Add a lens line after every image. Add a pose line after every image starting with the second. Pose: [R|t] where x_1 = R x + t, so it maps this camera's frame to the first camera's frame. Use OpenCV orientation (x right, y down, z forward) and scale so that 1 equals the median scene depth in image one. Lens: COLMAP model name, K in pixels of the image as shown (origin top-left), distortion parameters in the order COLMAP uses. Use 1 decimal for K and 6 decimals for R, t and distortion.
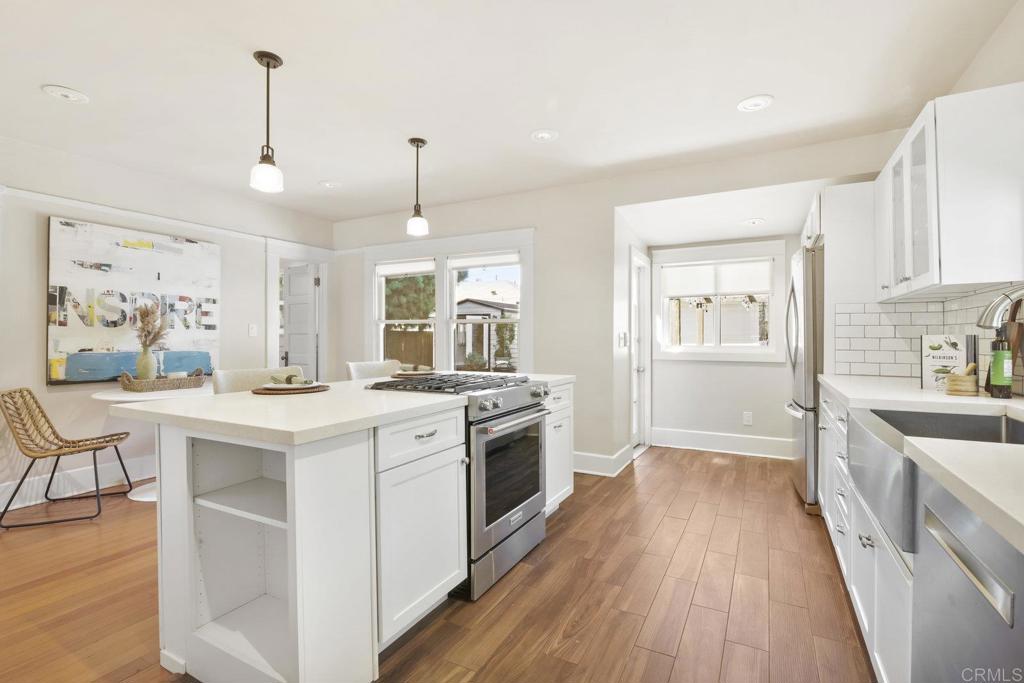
lens RADIAL K [[477.7, 0, 508.5], [0, 477.7, 332.6], [0, 0, 1]] dist [-0.010800, 0.000576]
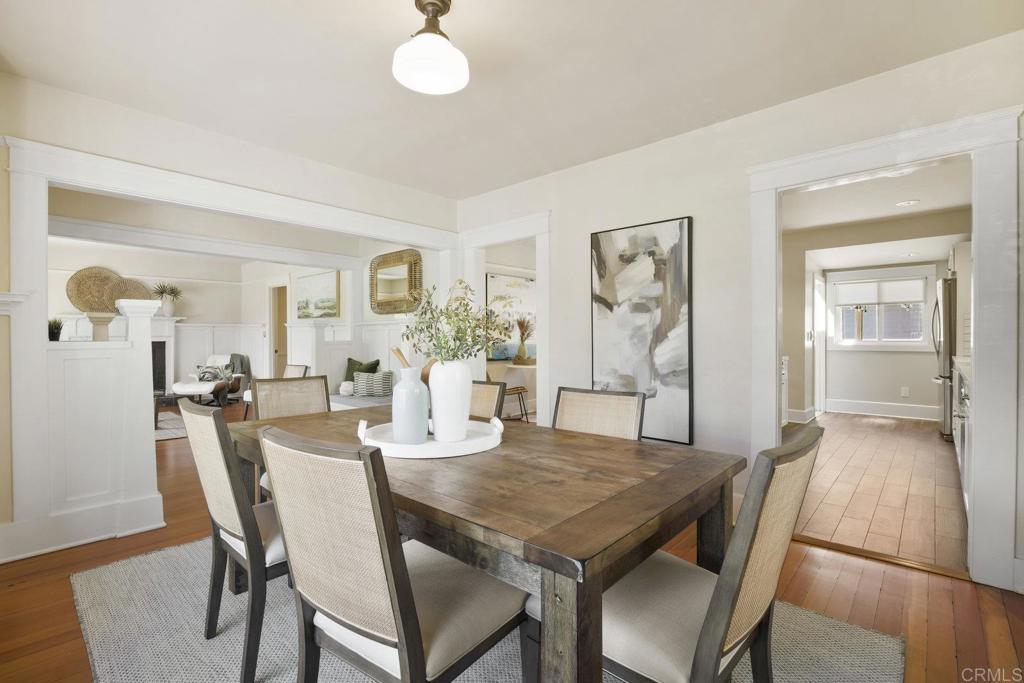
lens RADIAL K [[472.2, 0, 511.6], [0, 472.2, 337.2], [0, 0, 1]] dist [-0.013416, 0.000649]
pose [[0.971345, -0.003344, -0.237649, -0.337347], [0.005371, 0.999955, 0.007883, 0.000791], [0.237612, -0.008933, 0.971319, -0.700187]]
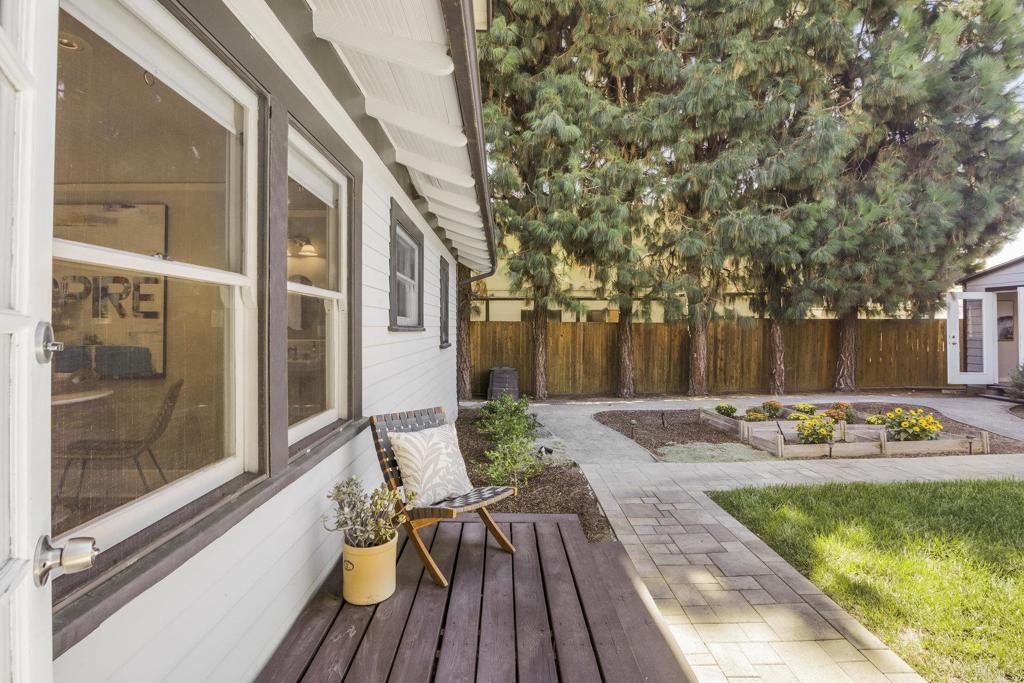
lens RADIAL K [[472.2, 0, 511.6], [0, 472.2, 337.2], [0, 0, 1]] dist [-0.013416, 0.000649]
pose [[0.484164, 0.015661, -0.874837, 0.330275], [0.006599, 0.999746, 0.021550, 0.012749], [0.874952, -0.016207, 0.483938, 1.203508]]
